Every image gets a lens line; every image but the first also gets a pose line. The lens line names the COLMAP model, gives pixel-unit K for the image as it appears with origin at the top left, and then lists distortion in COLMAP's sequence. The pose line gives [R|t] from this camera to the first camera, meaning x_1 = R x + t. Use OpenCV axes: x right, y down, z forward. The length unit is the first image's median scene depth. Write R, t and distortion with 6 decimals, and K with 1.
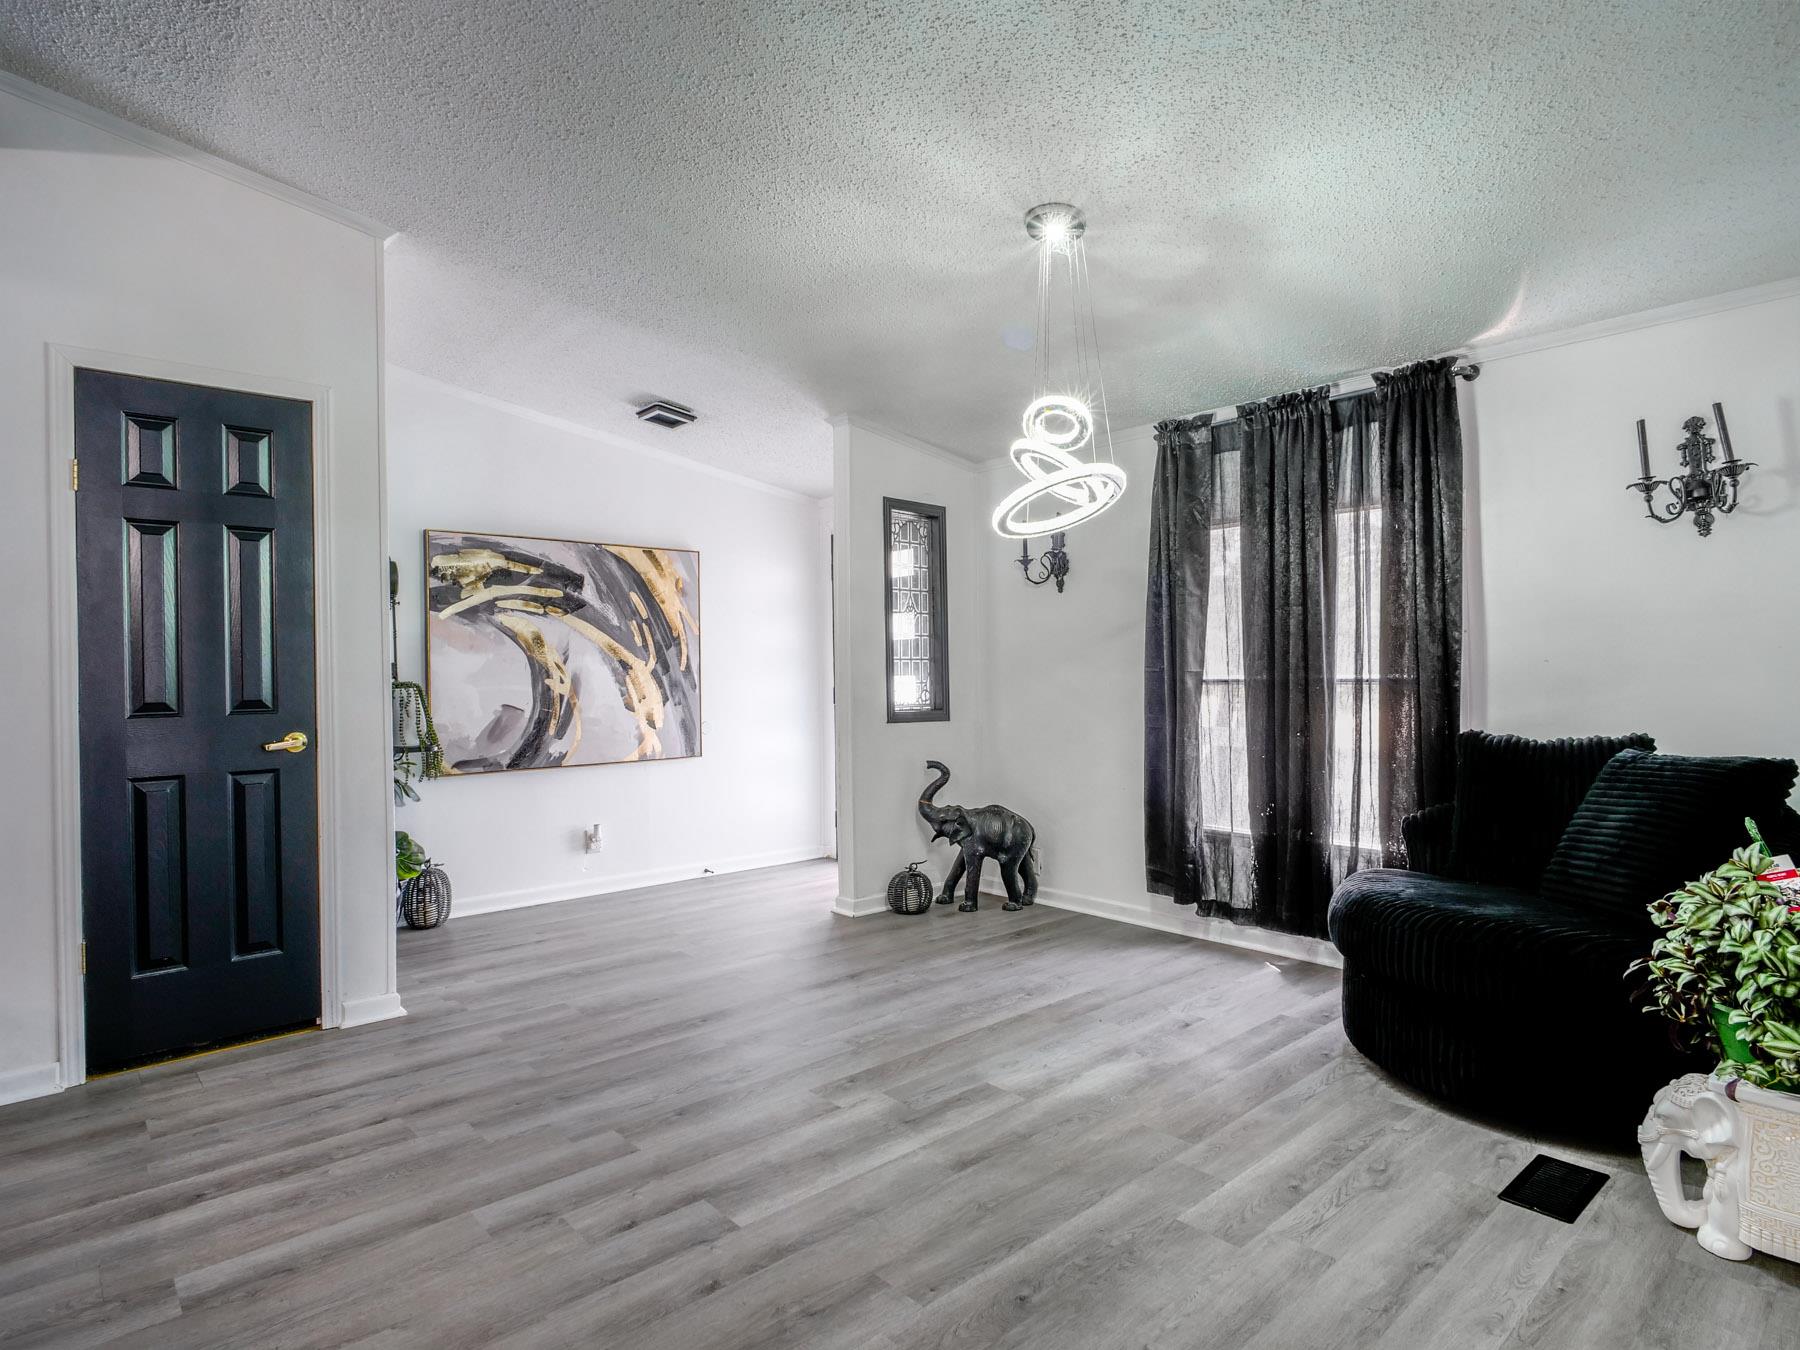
lens RADIAL K [[989.5, 0, 904.4], [0, 989.5, 668.9], [0, 0, 1]] dist [-0.008155, 0.002957]
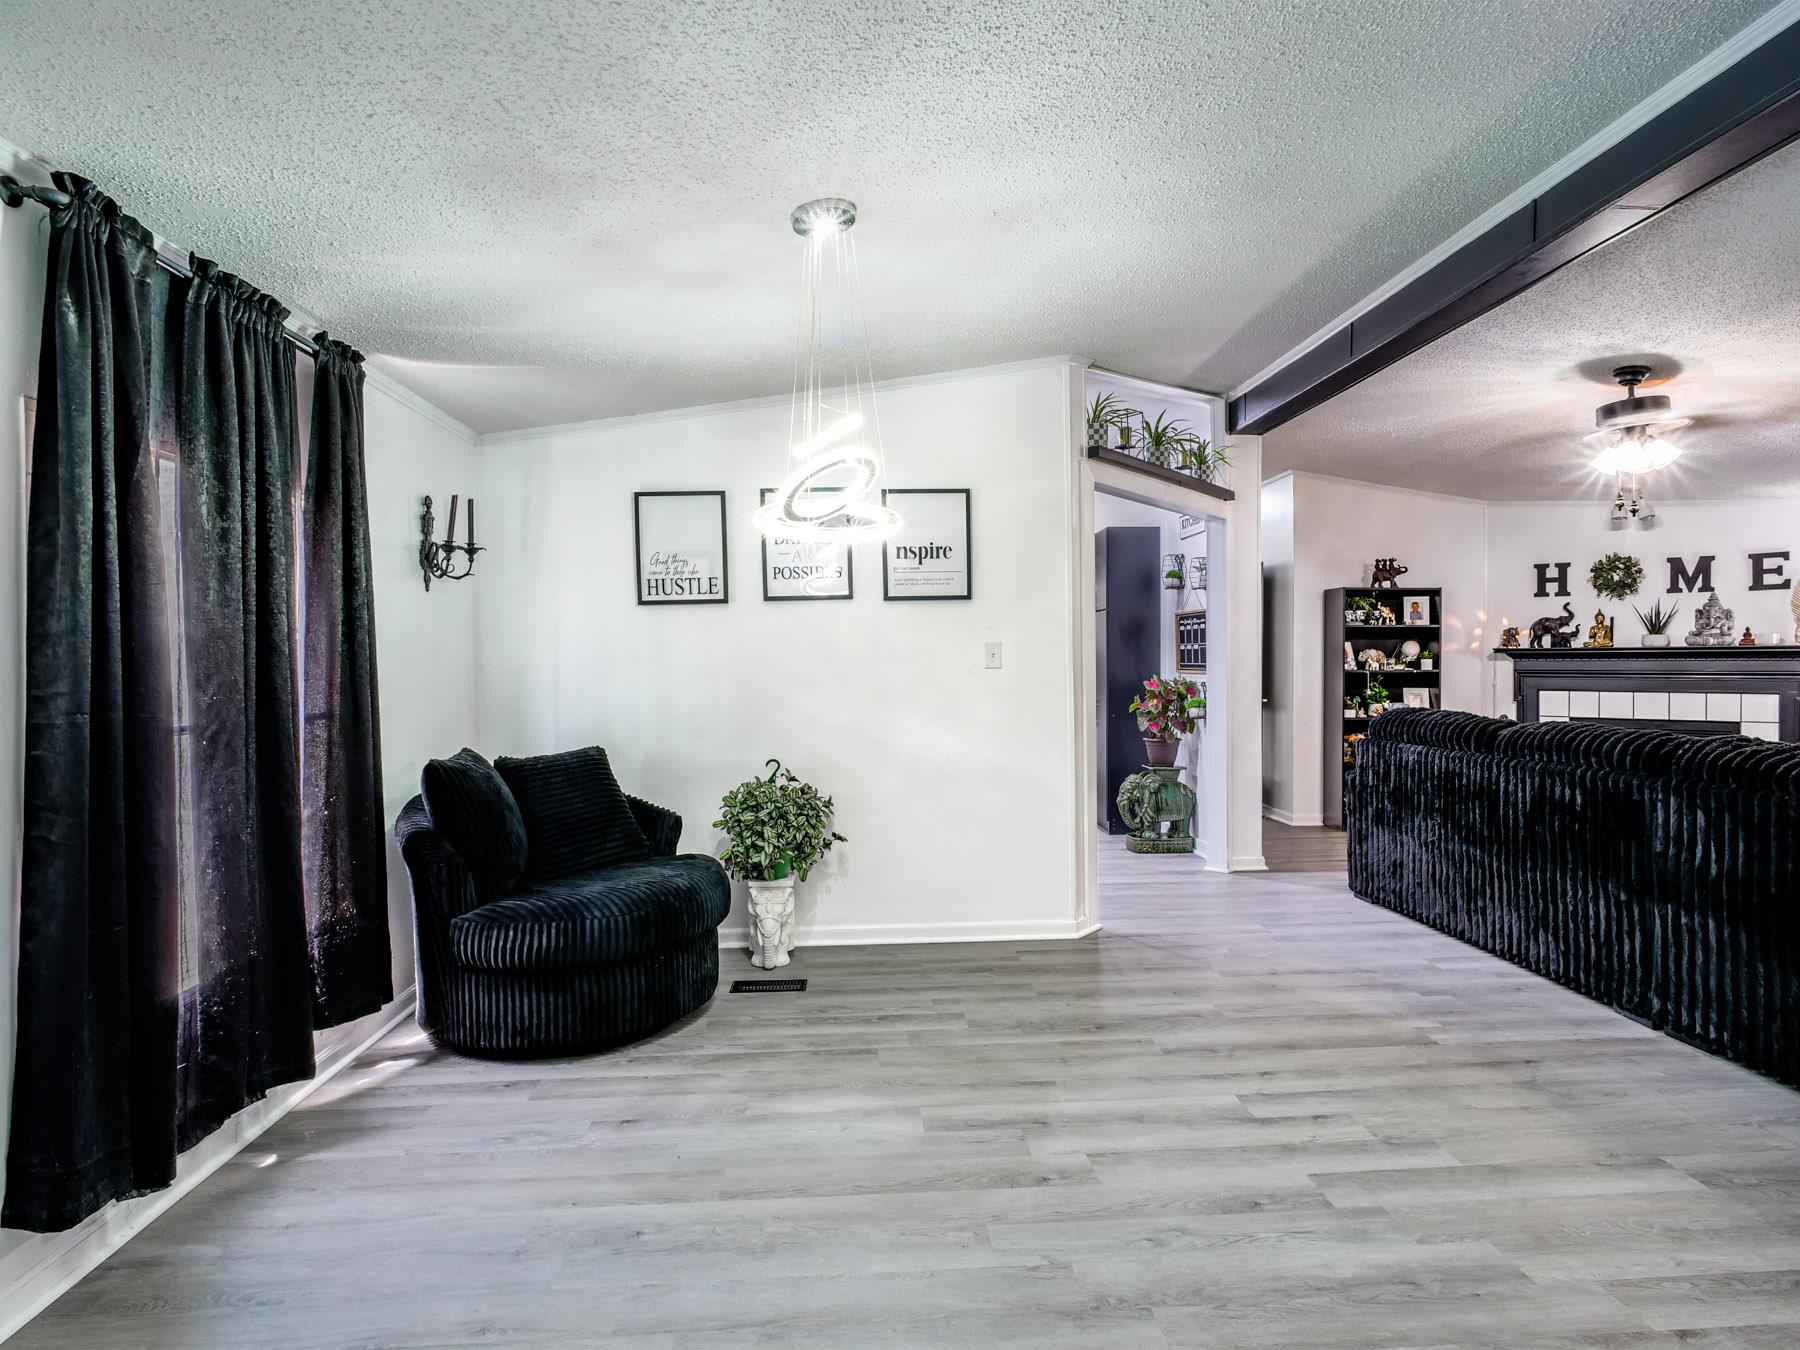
lens RADIAL K [[989.5, 0, 905.1], [0, 989.5, 674.2], [0, 0, 1]] dist [-0.008155, 0.002957]
pose [[-0.783039, 0.011709, 0.621863, -0.580113], [0.015720, 0.999876, 0.000968, -0.025524], [-0.621774, 0.010534, -0.783126, 2.042571]]
